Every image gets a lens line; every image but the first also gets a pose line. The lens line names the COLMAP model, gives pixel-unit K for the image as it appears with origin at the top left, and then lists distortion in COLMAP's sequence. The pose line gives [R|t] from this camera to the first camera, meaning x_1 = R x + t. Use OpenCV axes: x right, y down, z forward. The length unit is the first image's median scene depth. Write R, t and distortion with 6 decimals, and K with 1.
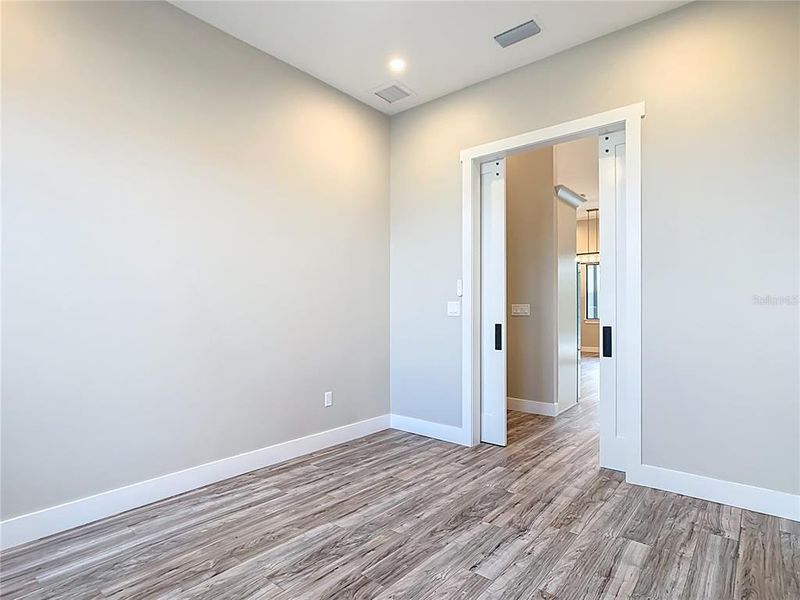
lens RADIAL K [[432.7, 0, 396.1], [0, 432.7, 303.7], [0, 0, 1]] dist [-0.000450, 0.008047]
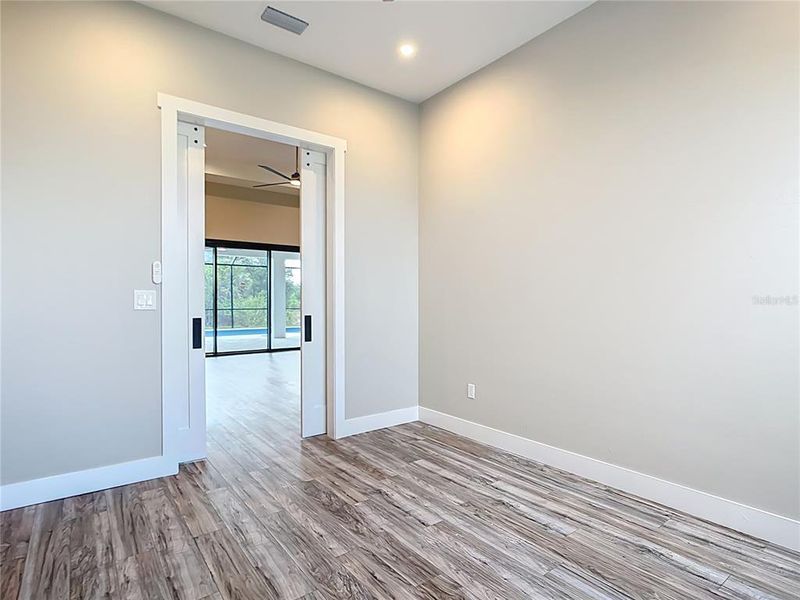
lens RADIAL K [[432.7, 0, 395.8], [0, 432.7, 299.7], [0, 0, 1]] dist [-0.000450, 0.008047]
pose [[0.241058, 0.002823, 0.970507, -0.673648], [-0.010890, 0.999941, -0.000204, 0.008796], [-0.970450, -0.010520, 0.241074, 0.562416]]
